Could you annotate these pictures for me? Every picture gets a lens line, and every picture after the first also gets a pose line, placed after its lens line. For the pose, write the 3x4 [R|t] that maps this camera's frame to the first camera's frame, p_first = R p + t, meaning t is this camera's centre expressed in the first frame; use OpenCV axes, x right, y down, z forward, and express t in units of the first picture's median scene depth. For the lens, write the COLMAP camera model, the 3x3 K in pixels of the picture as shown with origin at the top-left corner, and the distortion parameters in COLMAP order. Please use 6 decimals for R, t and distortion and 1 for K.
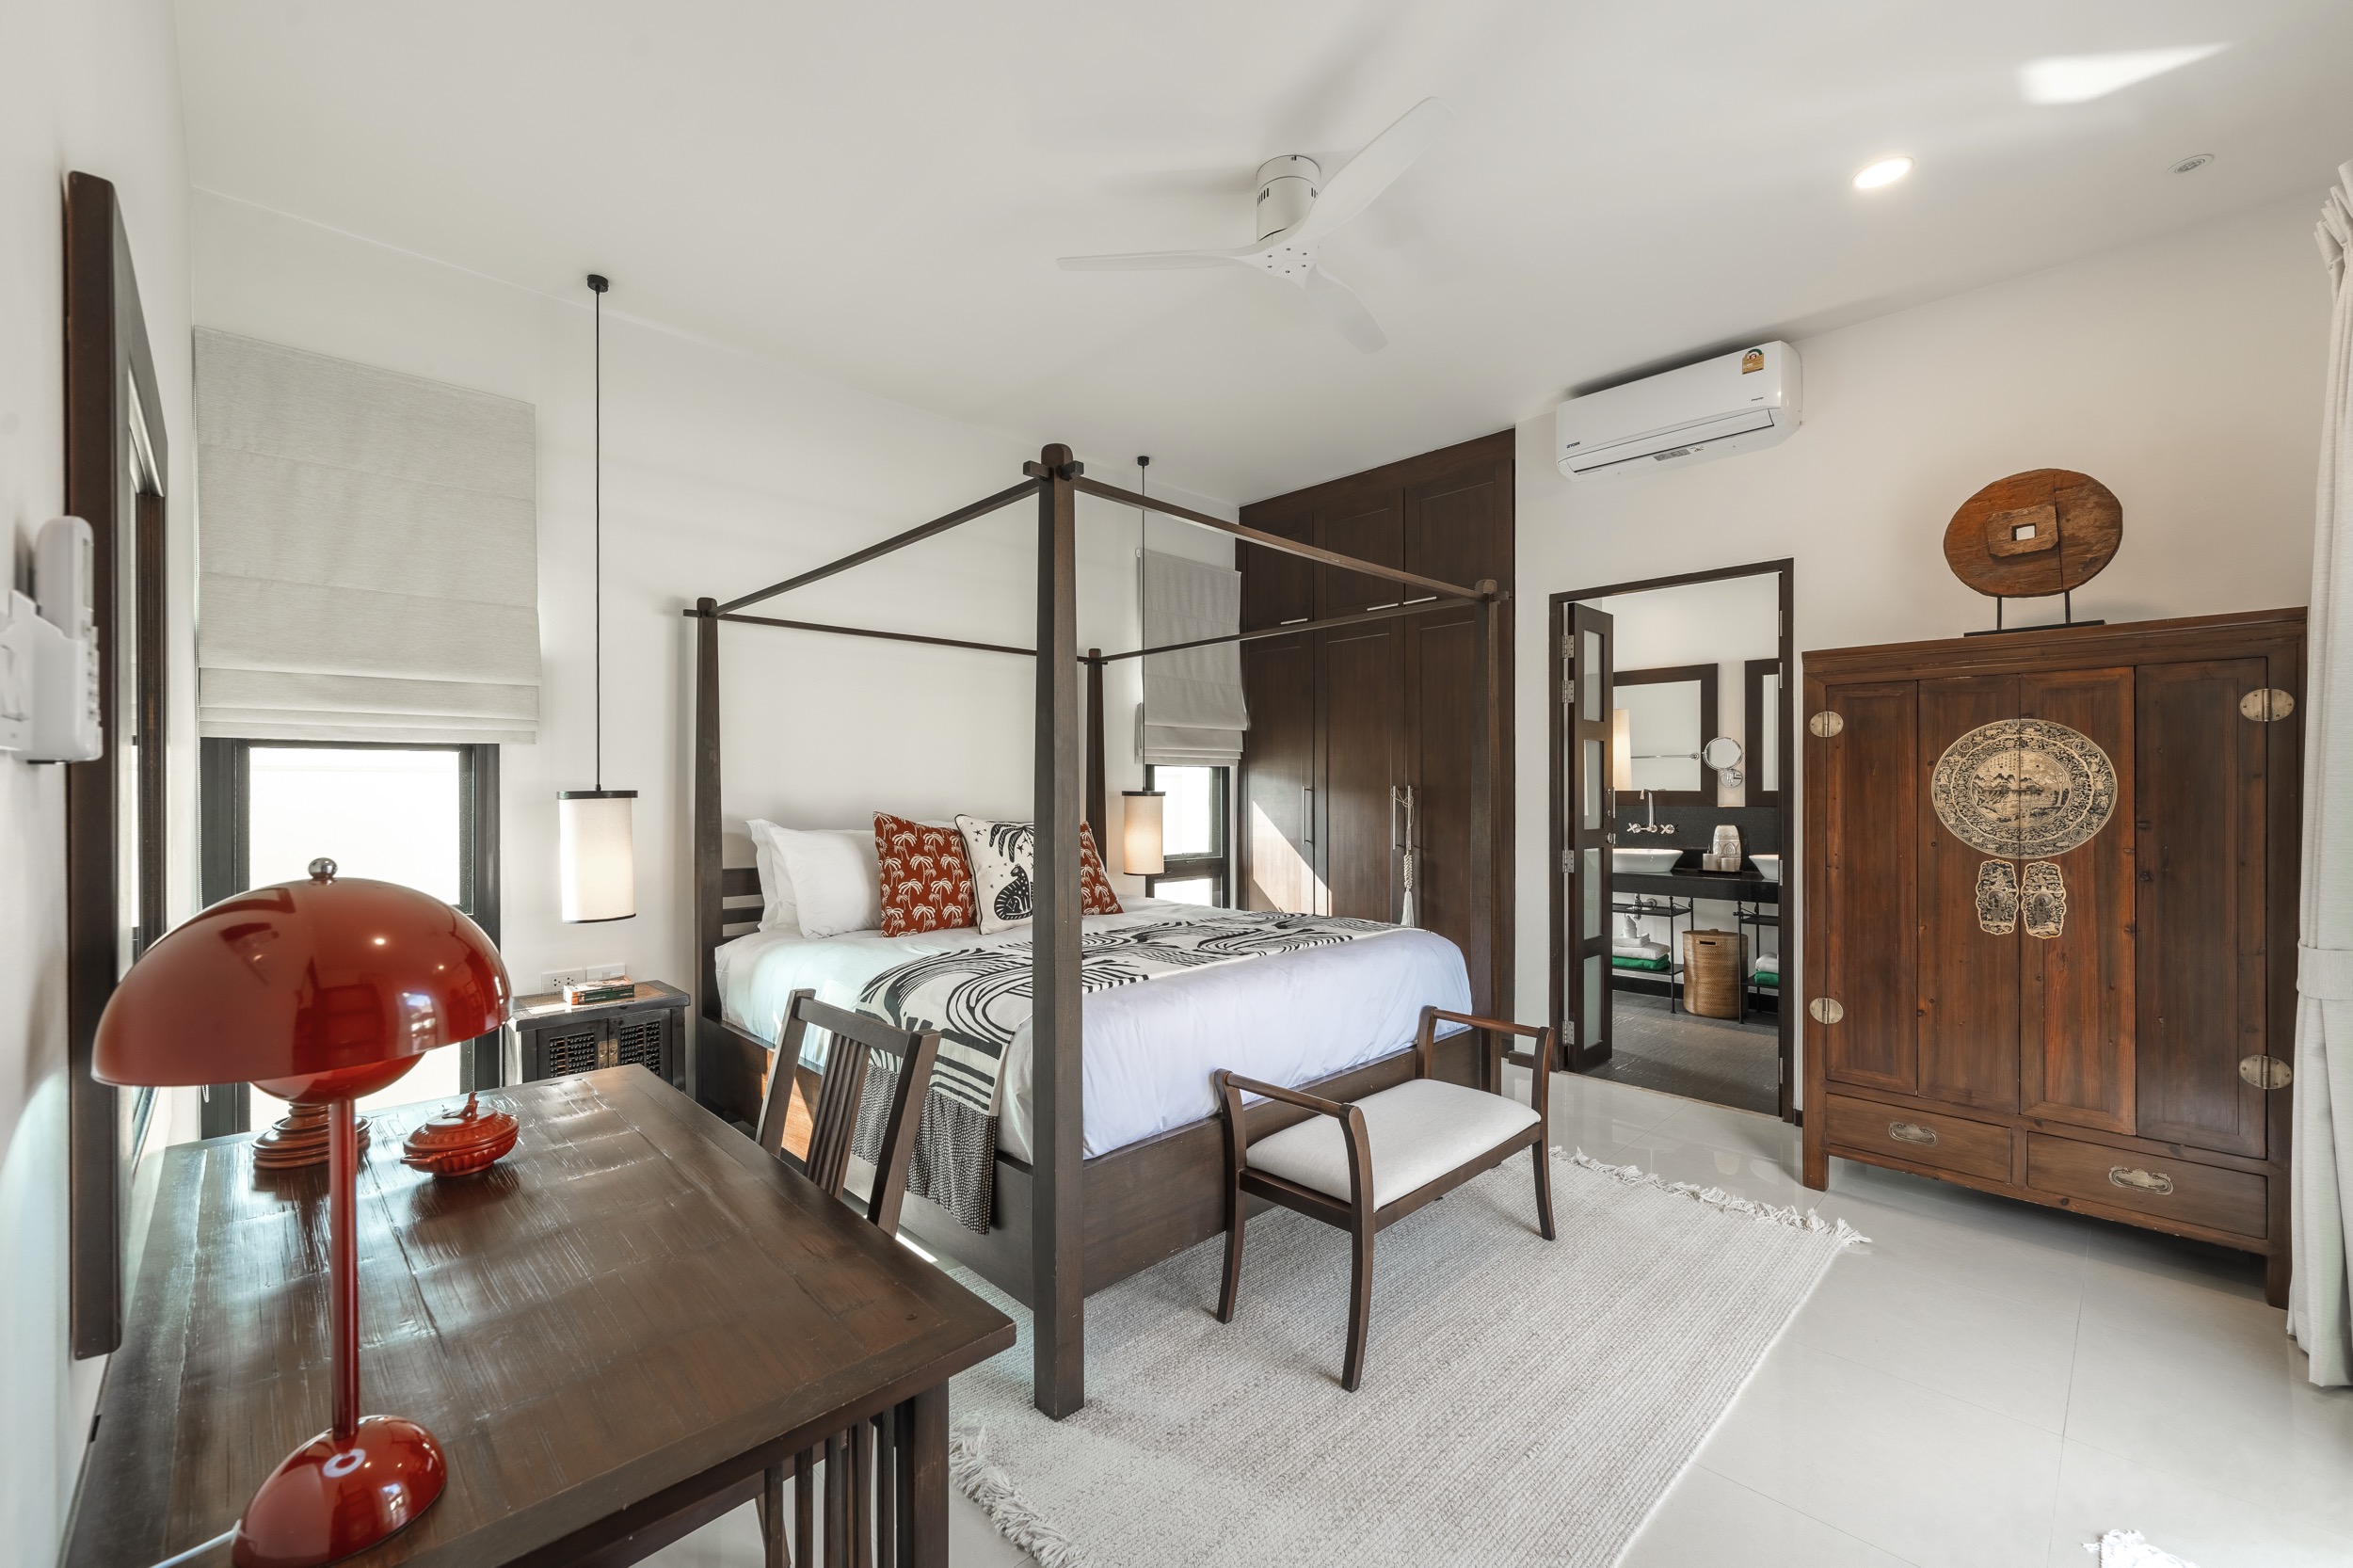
lens RADIAL K [[961.4, 0, 1172.1], [0, 961.4, 792.5], [0, 0, 1]] dist [0.002724, -0.000588]
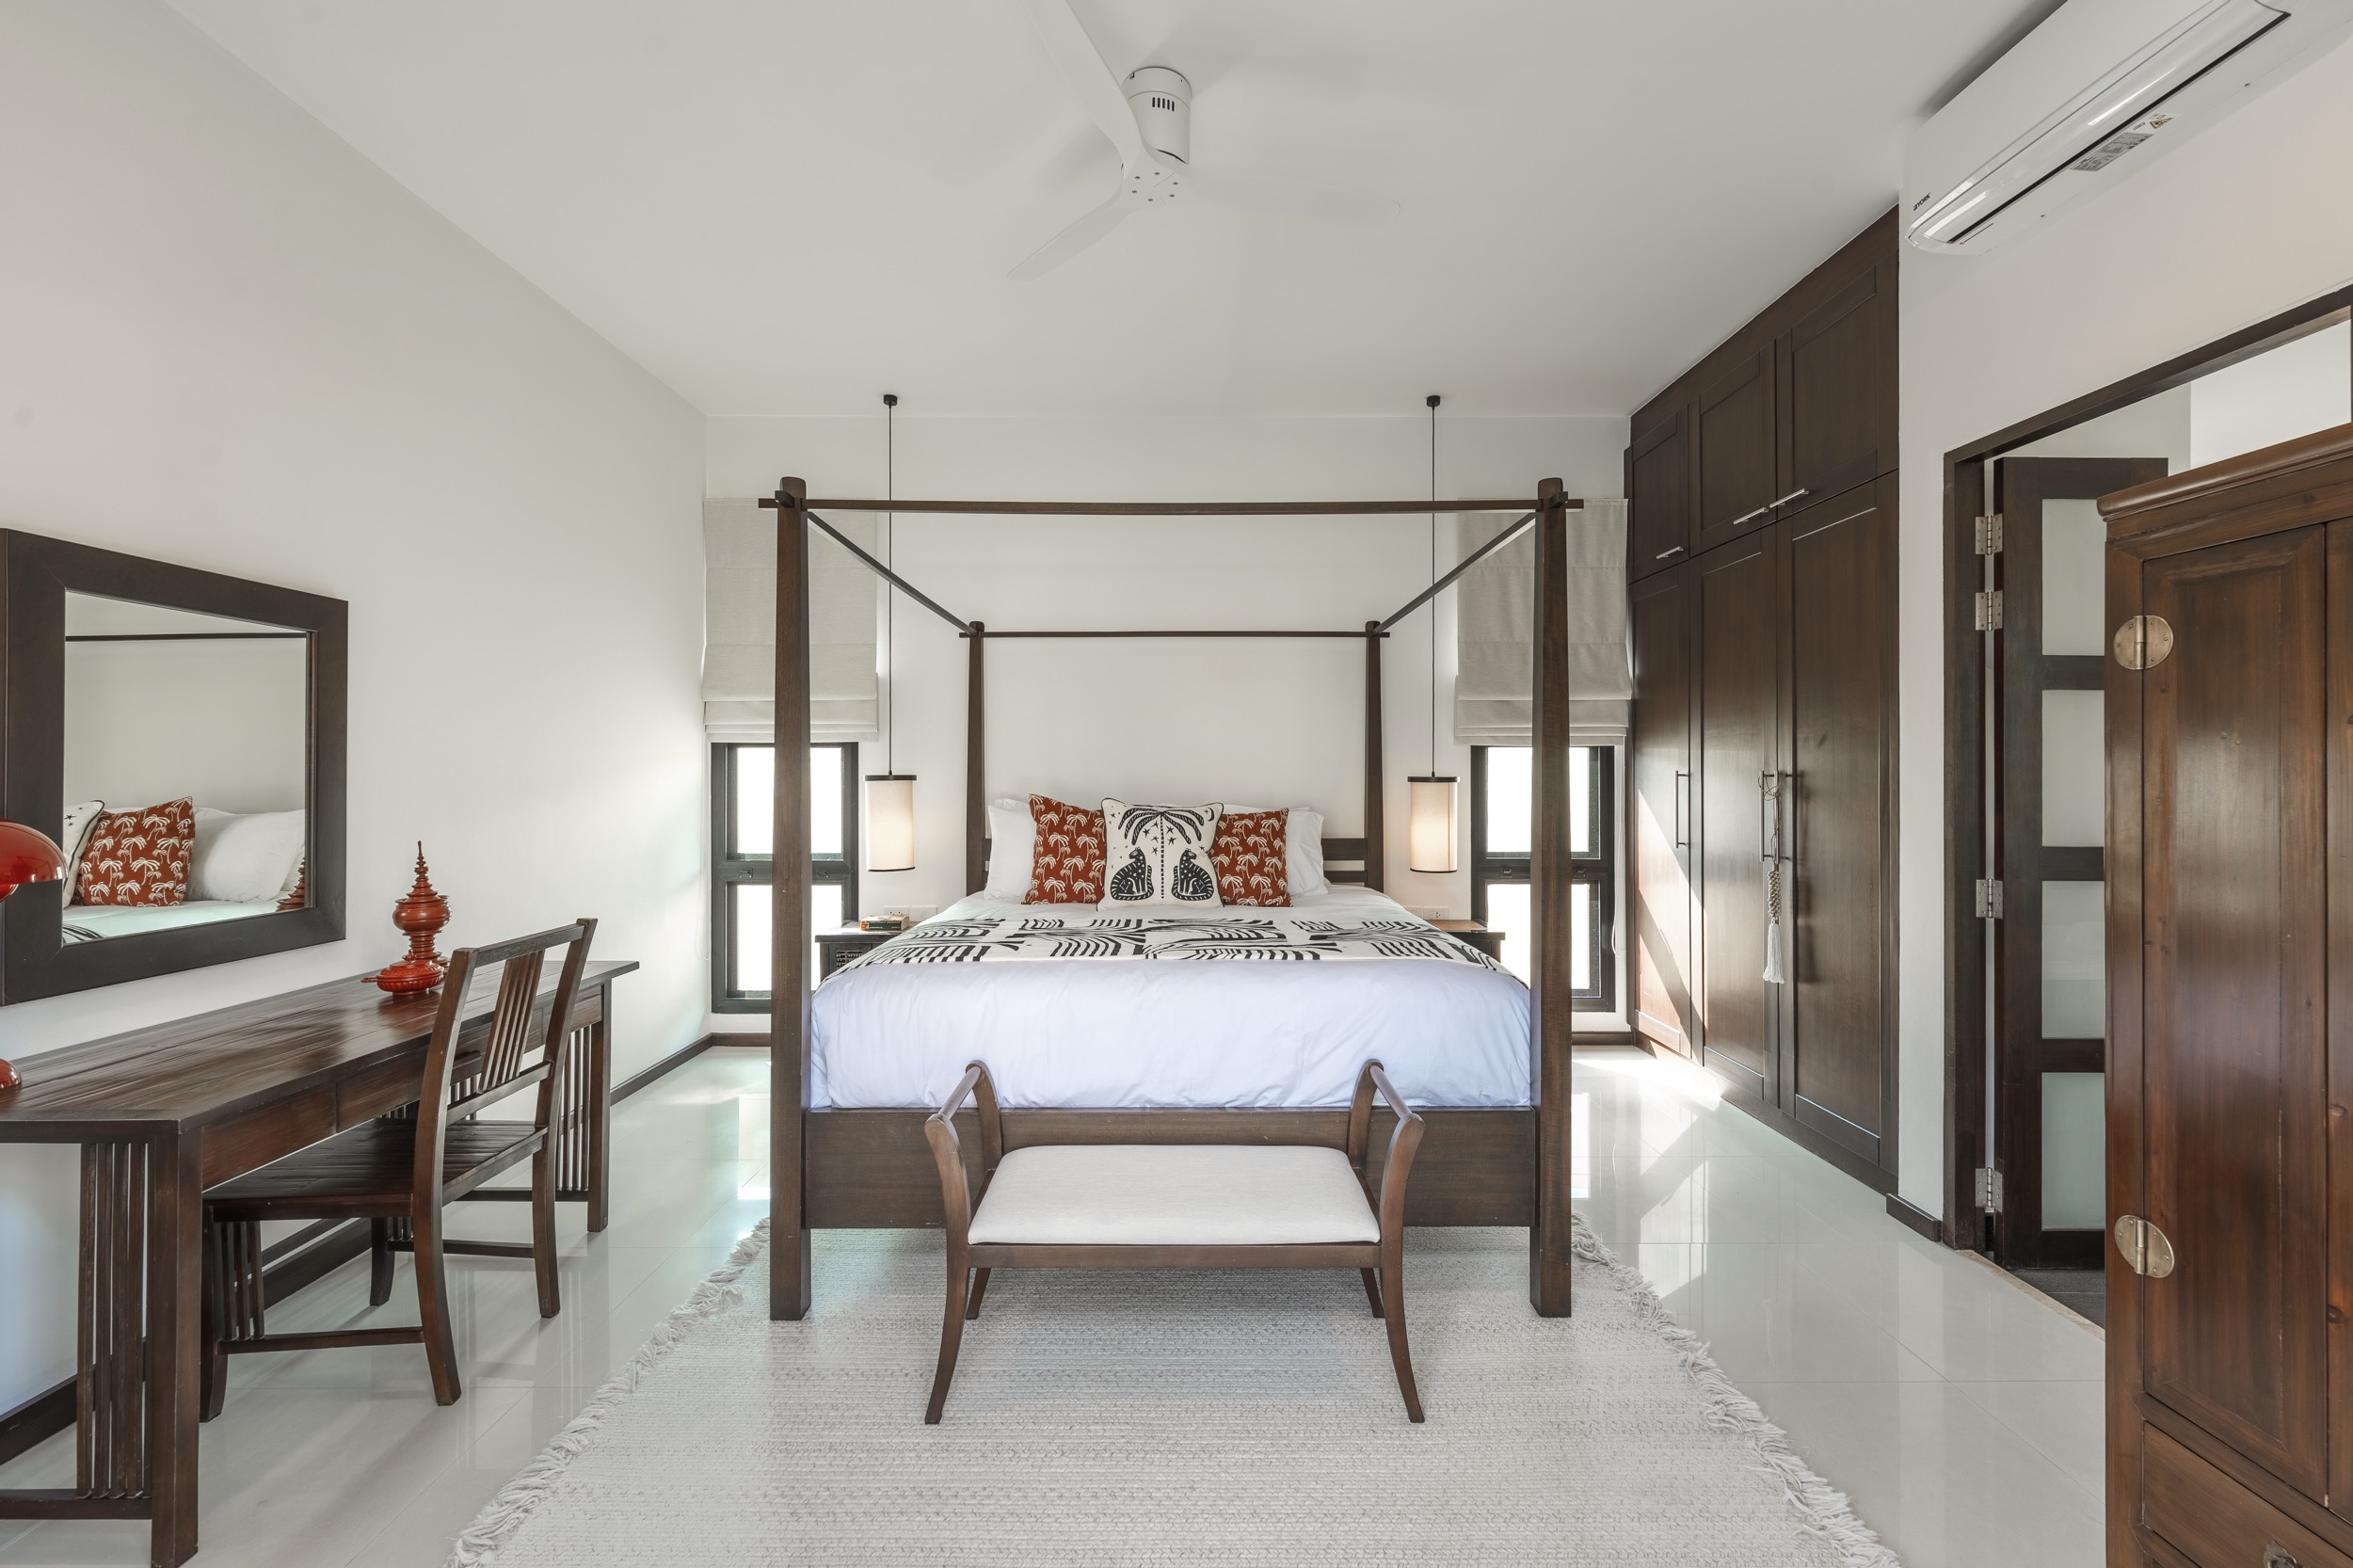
lens RADIAL K [[961.4, 0, 1168.1], [0, 961.4, 778.4], [0, 0, 1]] dist [0.002724, -0.000588]
pose [[0.715752, 0.005828, -0.698330, 0.596941], [-0.002823, 0.999981, 0.005452, -0.005185], [0.698349, -0.001930, 0.715755, 0.290511]]
